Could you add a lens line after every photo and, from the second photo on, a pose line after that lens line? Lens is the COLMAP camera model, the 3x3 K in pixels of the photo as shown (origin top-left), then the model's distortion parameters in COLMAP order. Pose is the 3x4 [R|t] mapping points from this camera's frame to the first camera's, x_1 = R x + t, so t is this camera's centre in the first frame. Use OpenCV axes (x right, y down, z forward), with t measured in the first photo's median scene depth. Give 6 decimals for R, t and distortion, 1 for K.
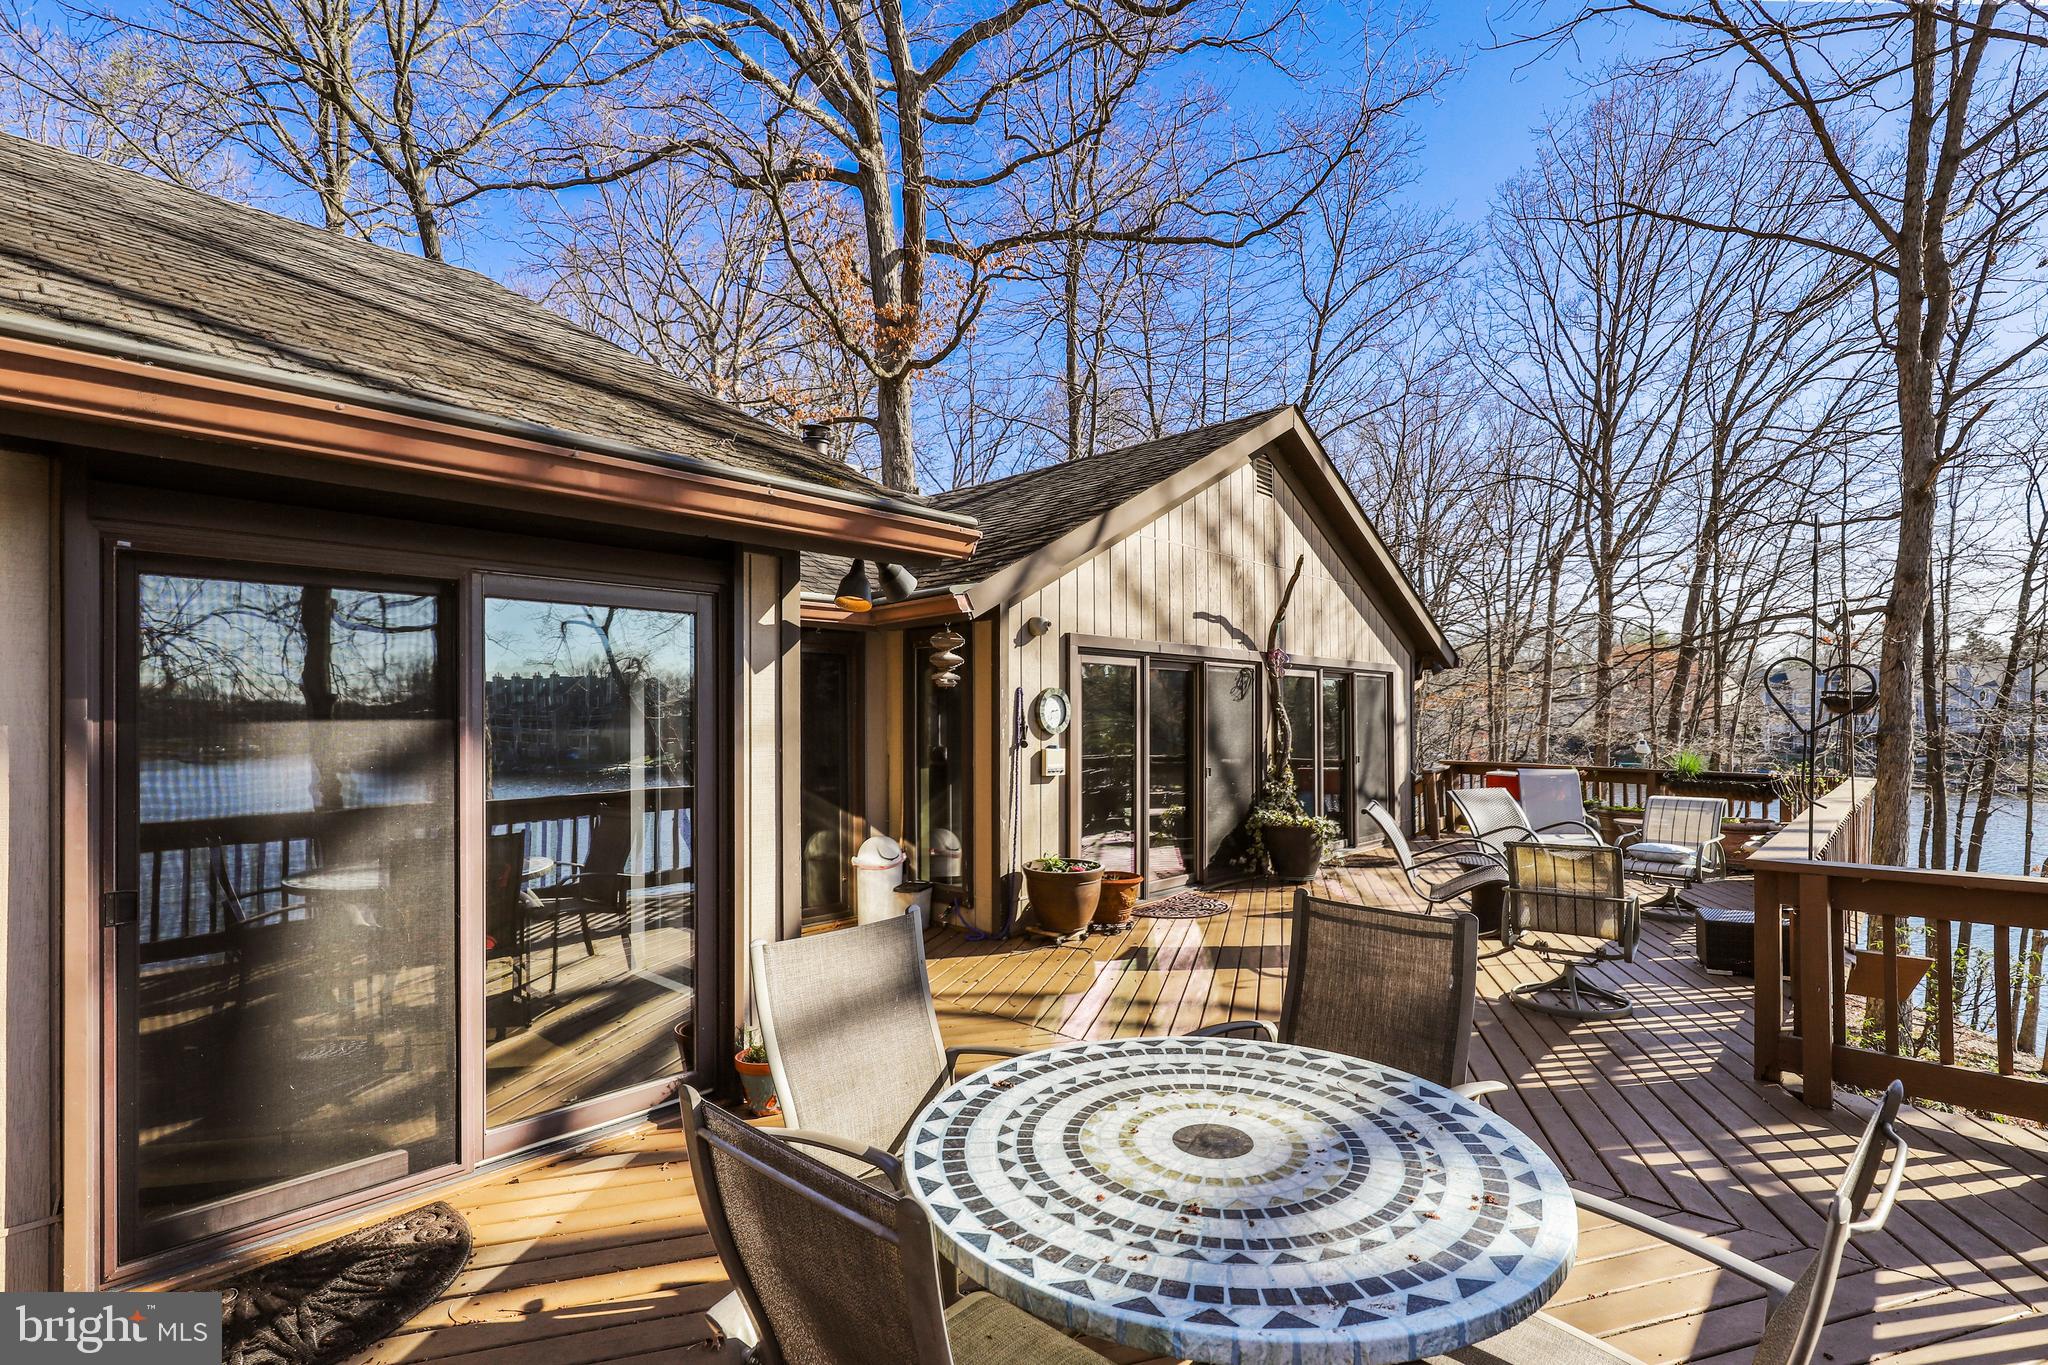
lens RADIAL K [[958.6, 0, 1025.3], [0, 958.6, 722.7], [0, 0, 1]] dist [-0.000310, -0.000212]
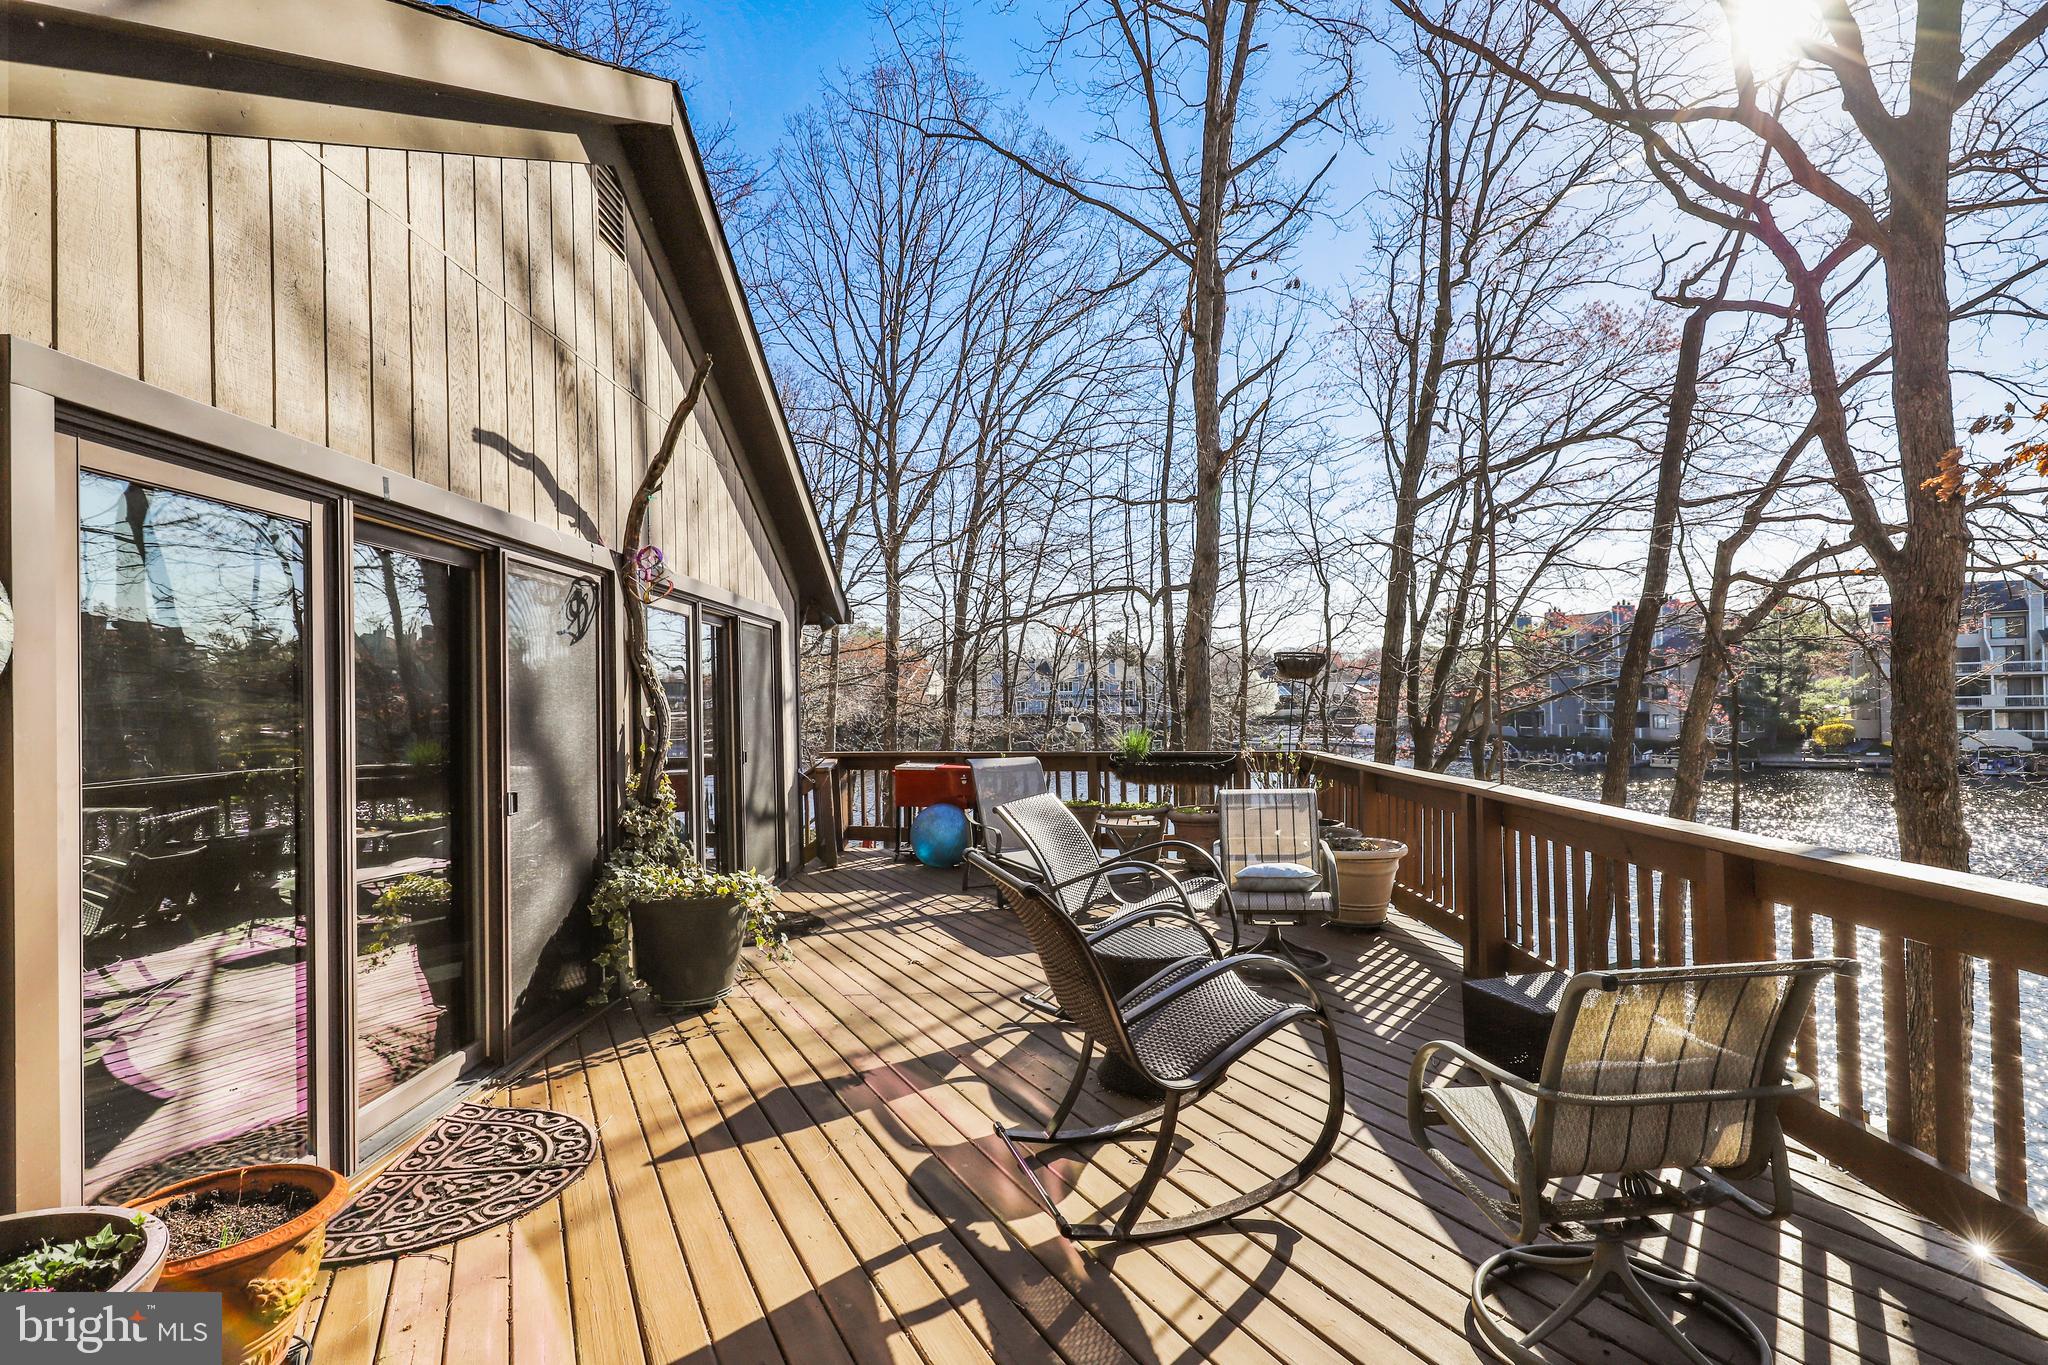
lens RADIAL K [[1007.5, 0, 1033.8], [0, 1007.5, 696.7], [0, 0, 1]] dist [-0.000934, 0.000242]
pose [[0.733414, -0.003132, 0.679775, 0.045369], [0.014452, 0.999835, -0.010986, 0.010097], [-0.679629, 0.017881, 0.733338, 0.424134]]
